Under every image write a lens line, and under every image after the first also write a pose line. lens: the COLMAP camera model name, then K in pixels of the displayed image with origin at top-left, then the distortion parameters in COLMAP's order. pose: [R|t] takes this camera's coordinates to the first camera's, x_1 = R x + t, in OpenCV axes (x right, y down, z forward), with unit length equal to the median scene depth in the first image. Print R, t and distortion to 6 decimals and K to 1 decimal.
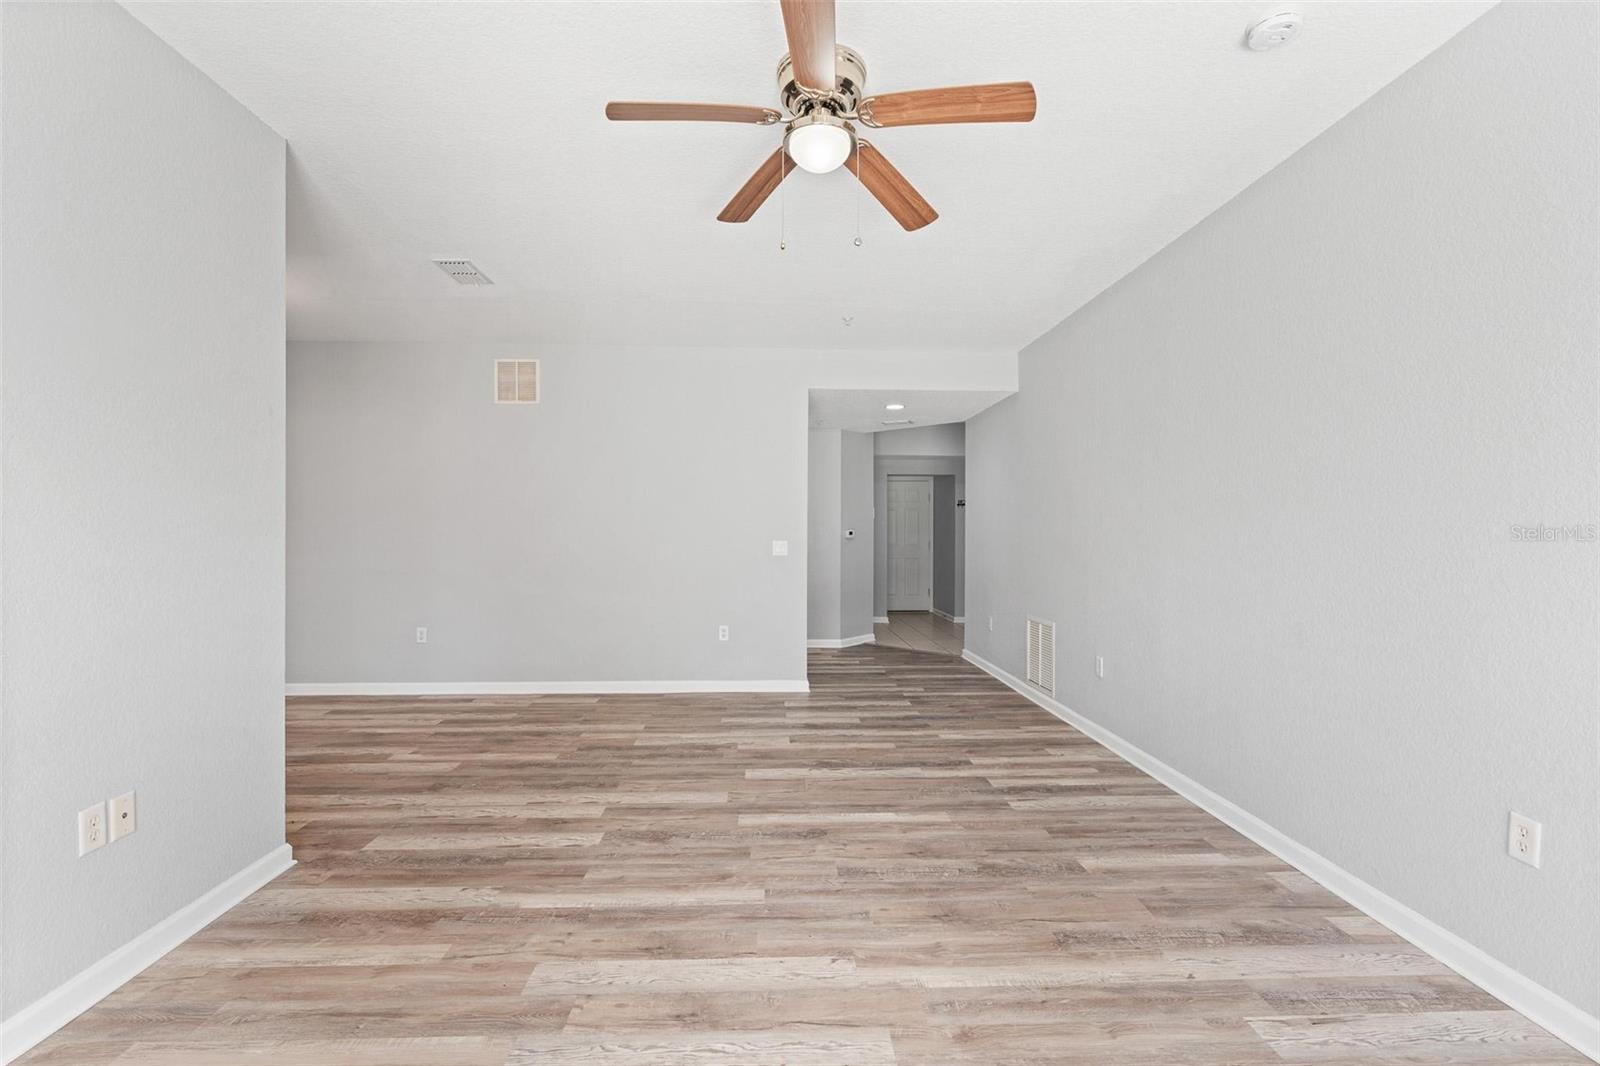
lens RADIAL K [[721.4, 0, 800.0], [0, 721.4, 533.0], [0, 0, 1]] dist [-0.007096, 0.001130]
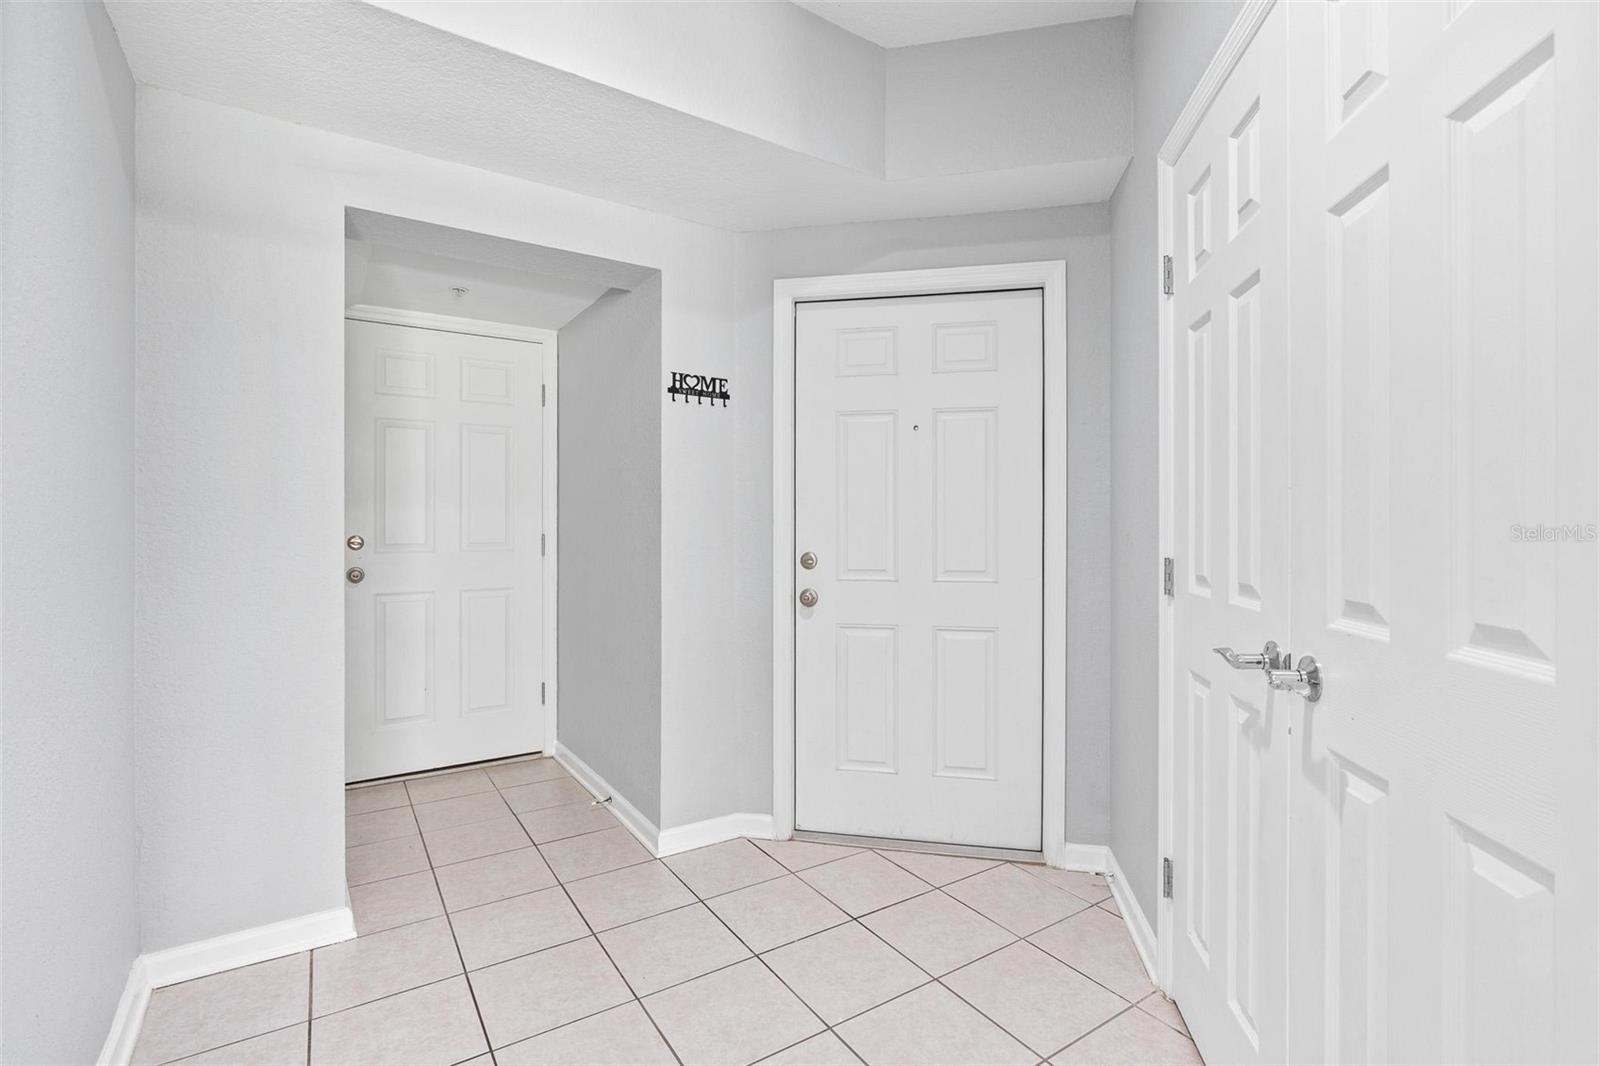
lens RADIAL K [[721.4, 0, 800.0], [0, 721.4, 533.0], [0, 0, 1]] dist [-0.007096, 0.001130]
pose [[0.852107, -0.001142, 0.523367, 0.401800], [-0.001895, 0.999984, 0.005269, 0.034717], [-0.523365, -0.005482, 0.852091, 2.456410]]
